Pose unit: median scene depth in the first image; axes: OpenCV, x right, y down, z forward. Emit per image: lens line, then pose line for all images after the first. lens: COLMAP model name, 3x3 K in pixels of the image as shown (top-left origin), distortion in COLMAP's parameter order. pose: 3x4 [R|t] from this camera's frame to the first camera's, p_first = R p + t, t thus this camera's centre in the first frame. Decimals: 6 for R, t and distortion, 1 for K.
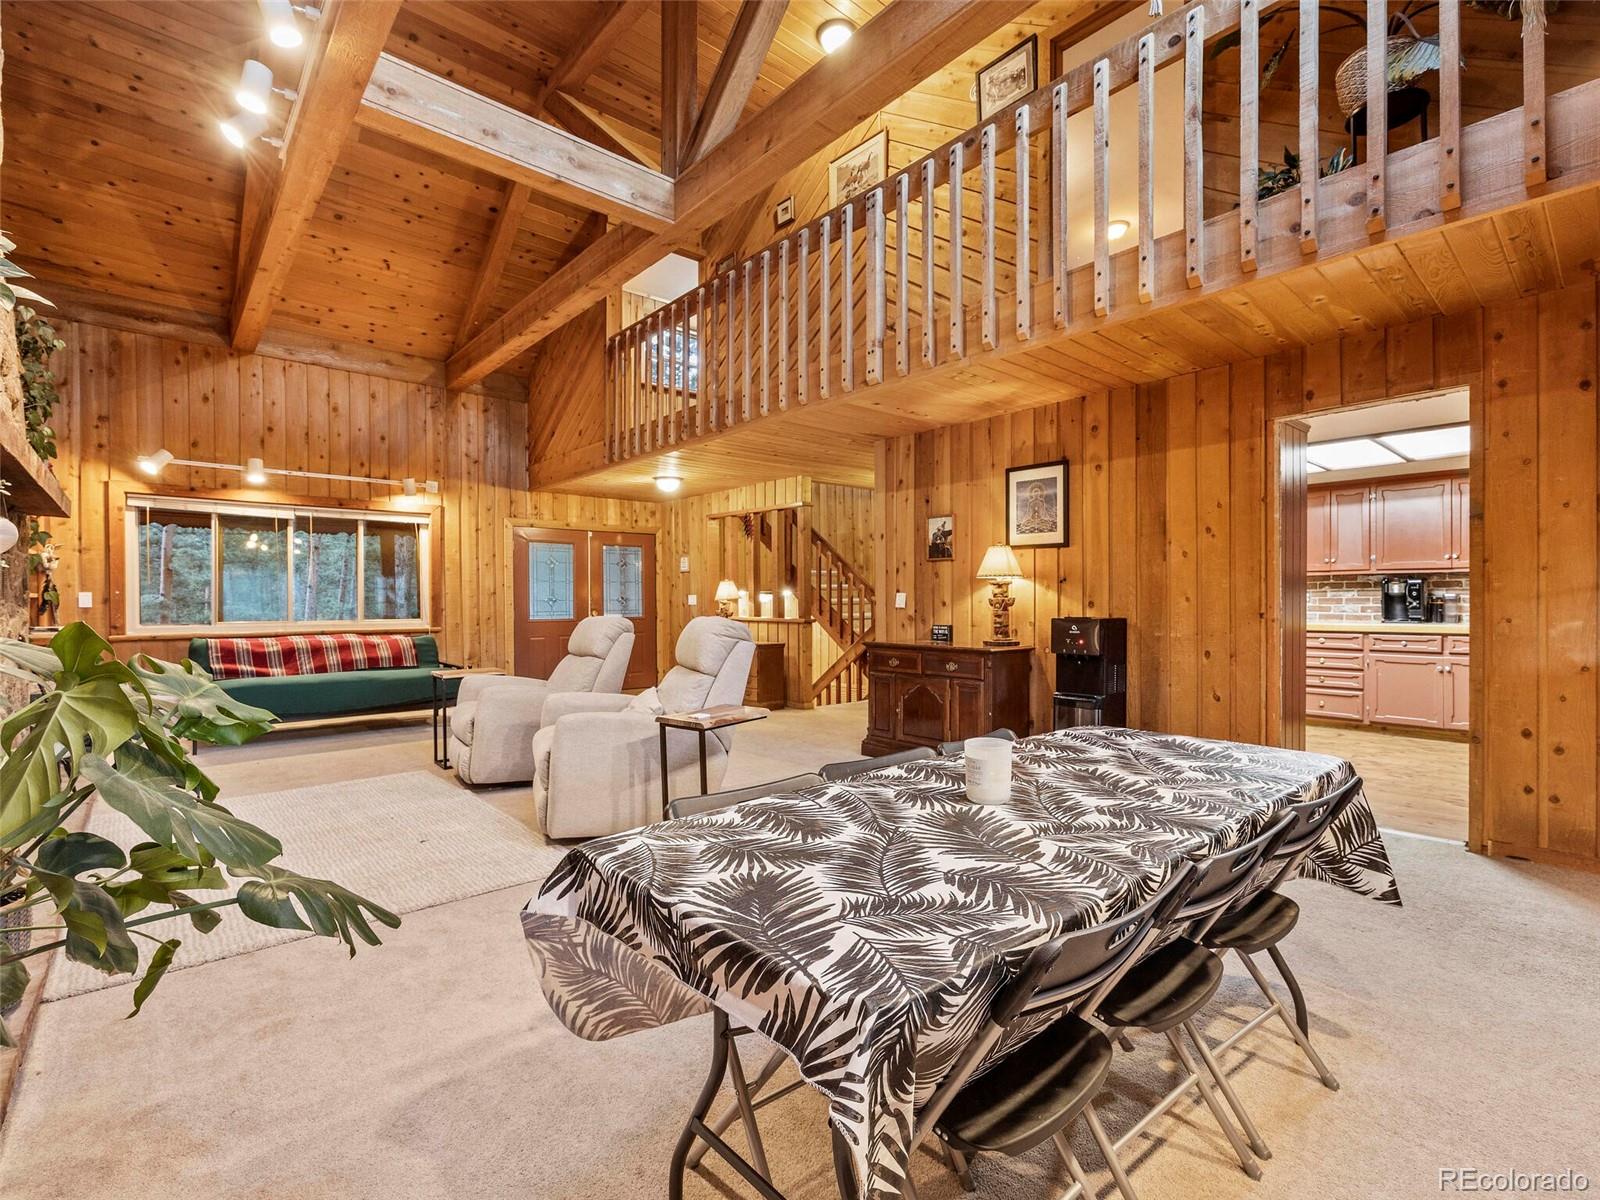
lens RADIAL K [[727.0, 0, 807.4], [0, 727.0, 603.4], [0, 0, 1]] dist [-0.005766, 0.001637]
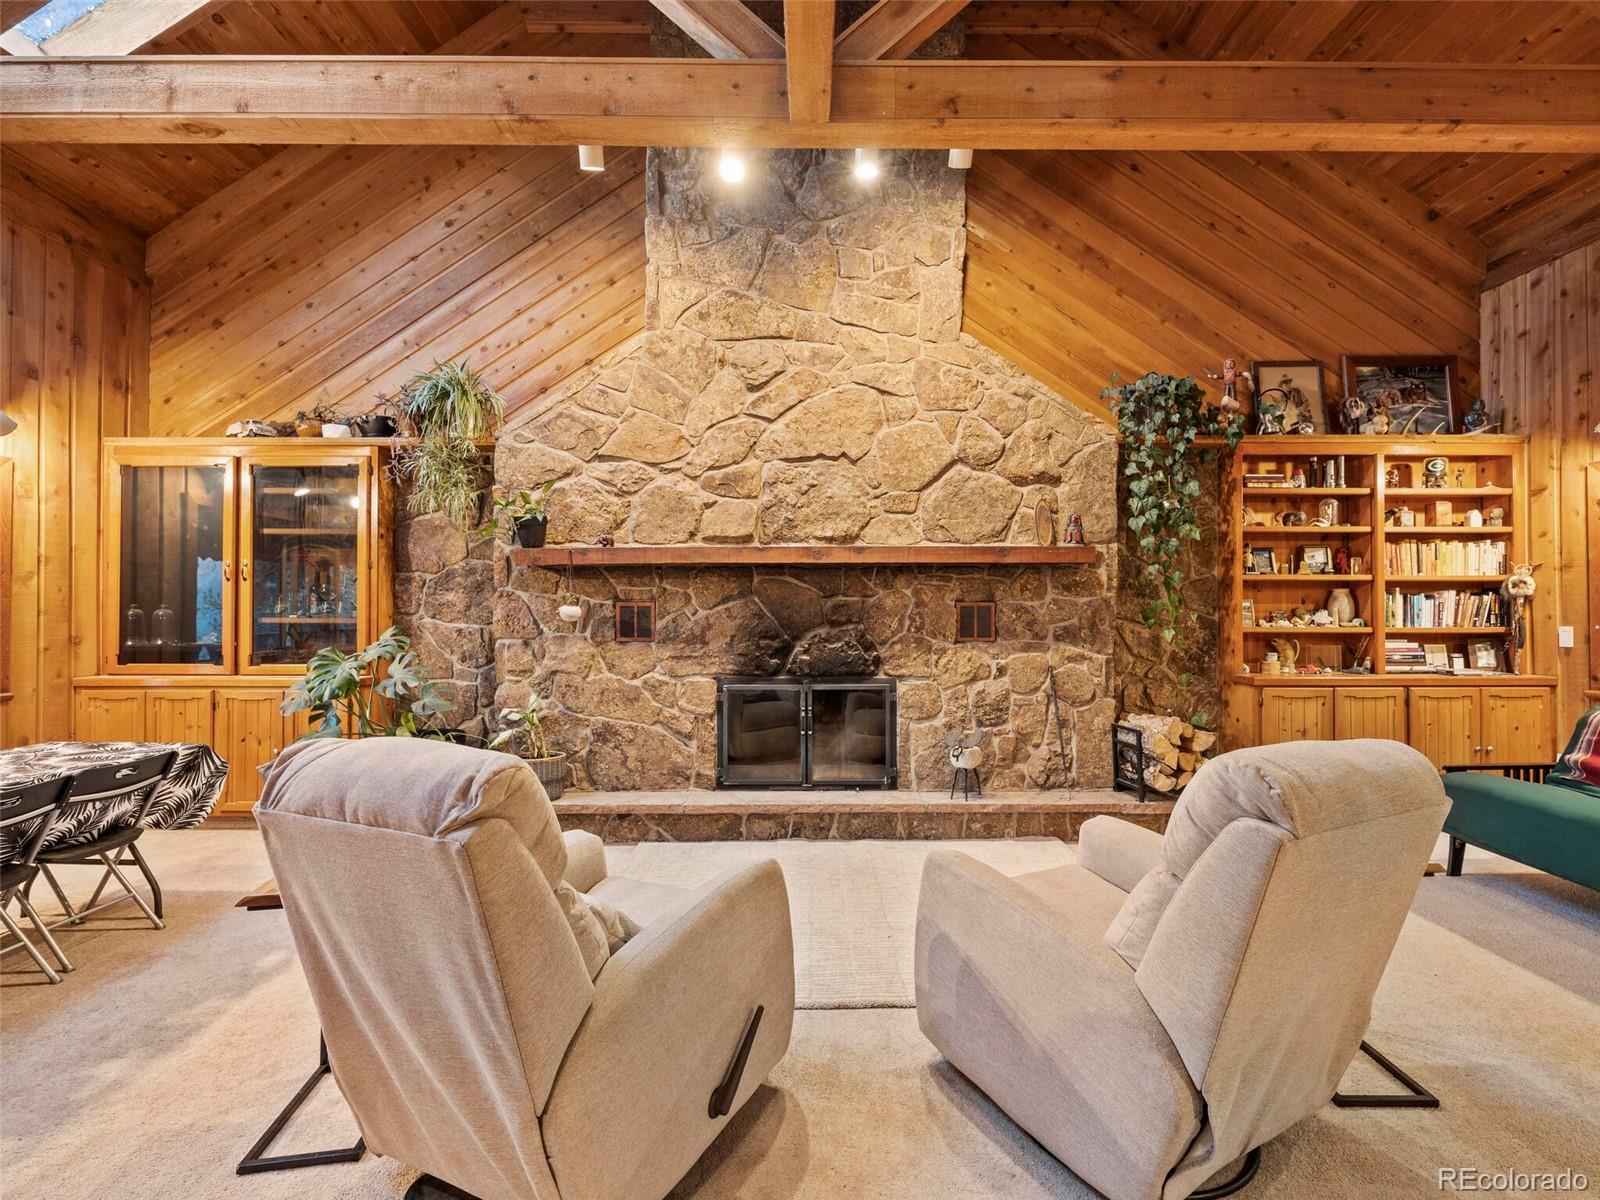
lens RADIAL K [[727.0, 0, 808.6], [0, 727.0, 601.0], [0, 0, 1]] dist [-0.005766, 0.001637]
pose [[-0.663696, -0.005780, -0.747980, 0.034442], [0.001218, 0.999960, -0.008808, -0.028461], [0.748001, -0.006757, -0.663663, 0.742446]]
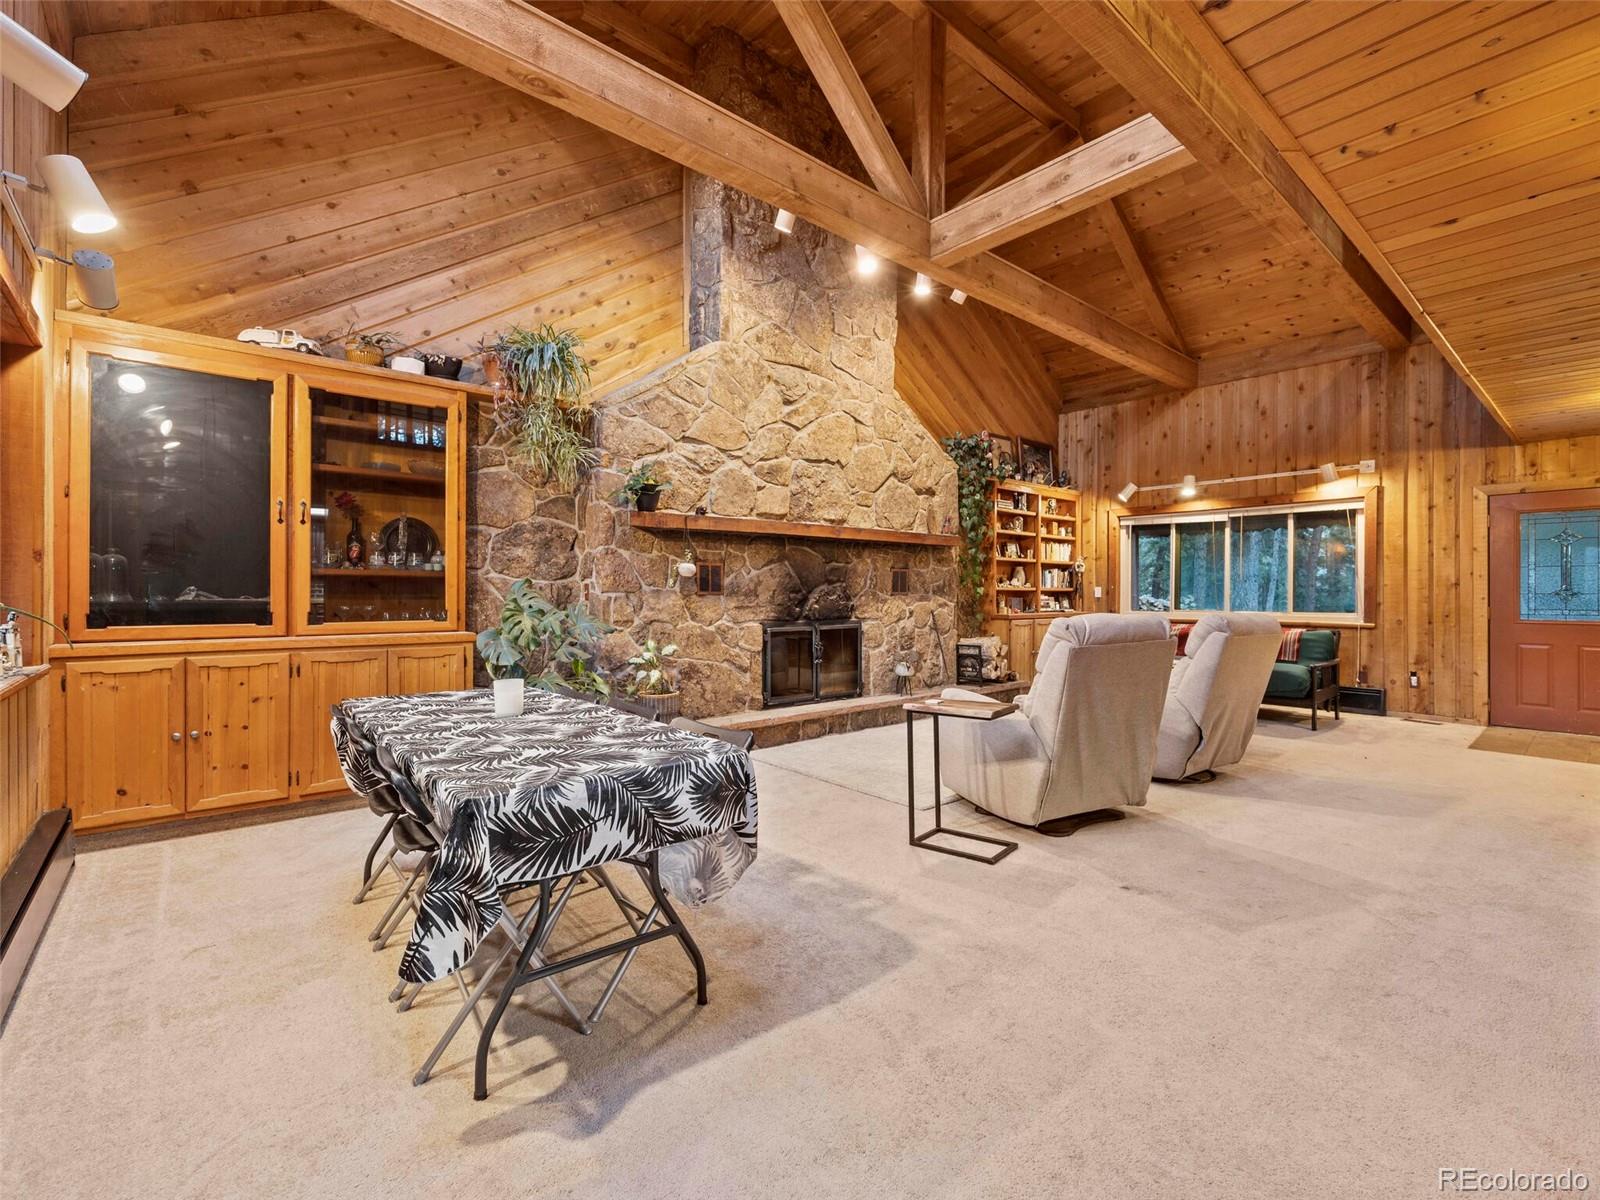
lens RADIAL K [[727.0, 0, 801.0], [0, 727.0, 592.0], [0, 0, 1]] dist [-0.005766, 0.001637]
pose [[-0.014409, 0.003067, -0.999891, 0.413366], [-0.004275, 0.999986, 0.003129, -0.005651], [0.999887, 0.004319, -0.014396, 0.332077]]
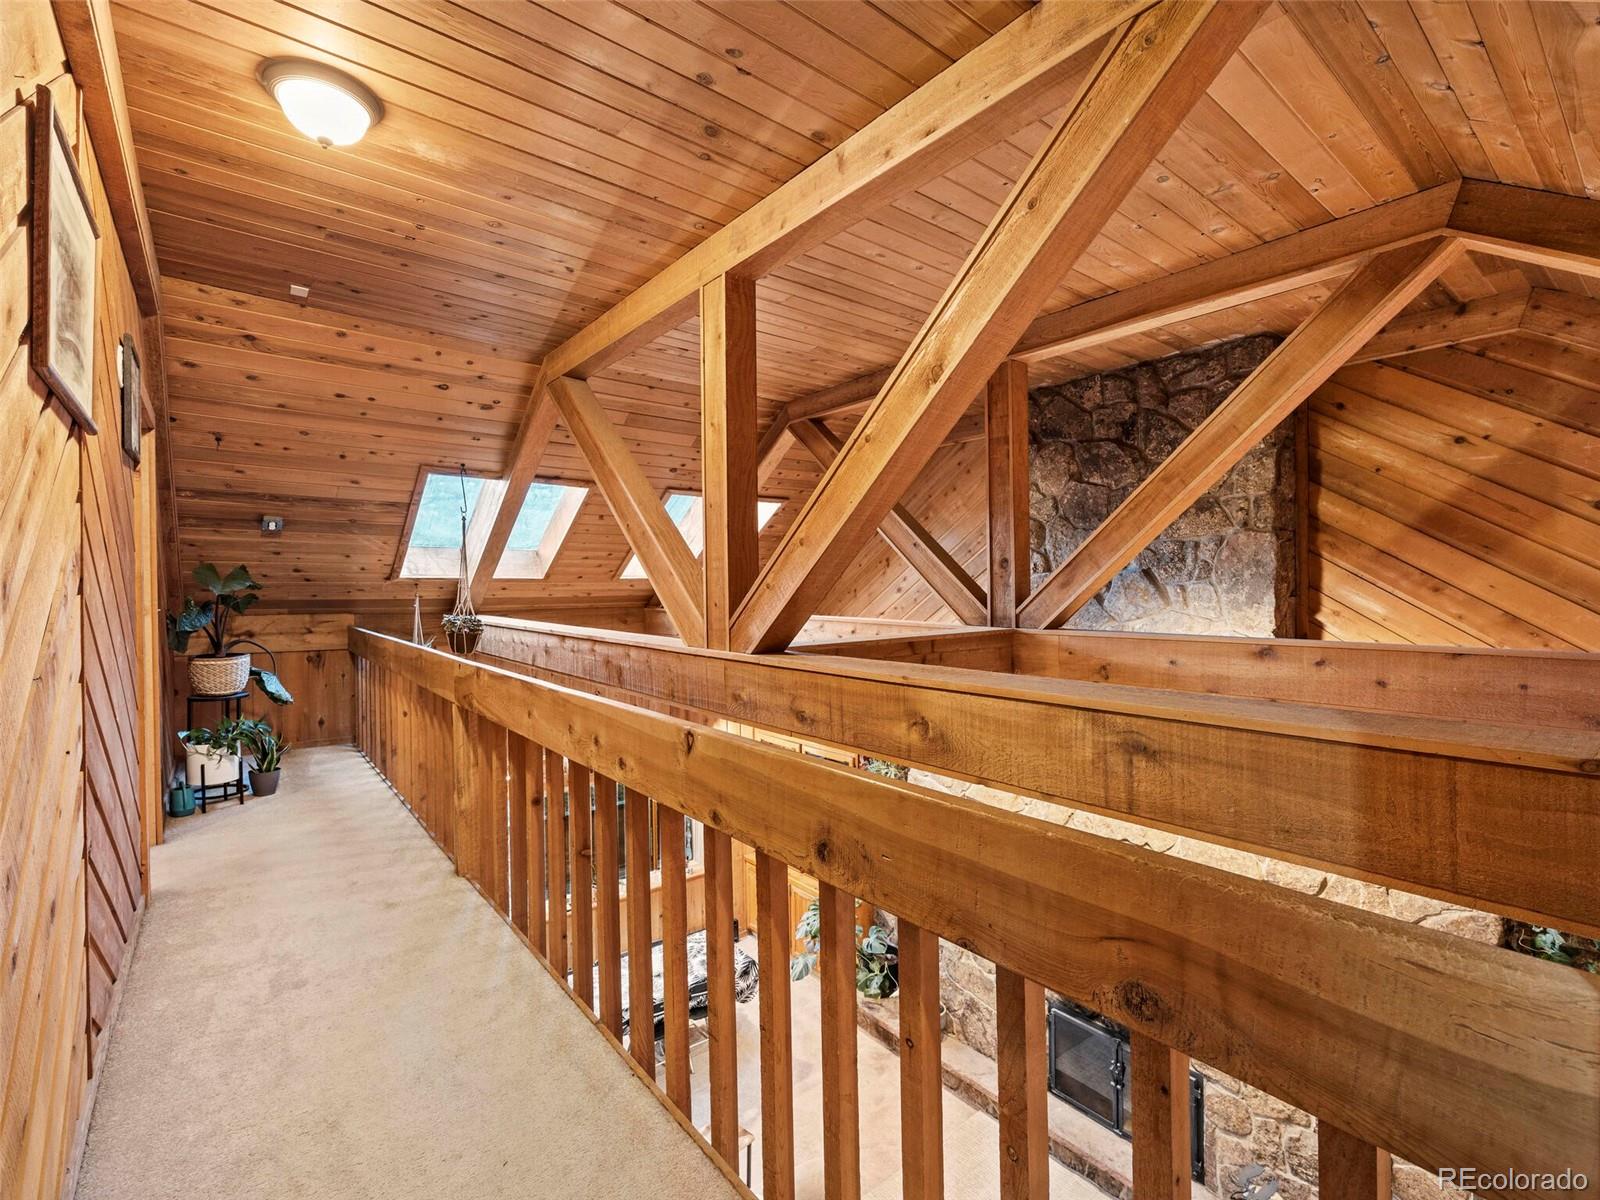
lens RADIAL K [[727.0, 0, 804.0], [0, 727.0, 593.5], [0, 0, 1]] dist [-0.005766, 0.001637]
pose [[-0.998699, 0.014830, 0.048783, -0.166949], [0.014996, 0.999883, 0.003037, -0.386555], [-0.048732, 0.003765, -0.998805, 1.023539]]
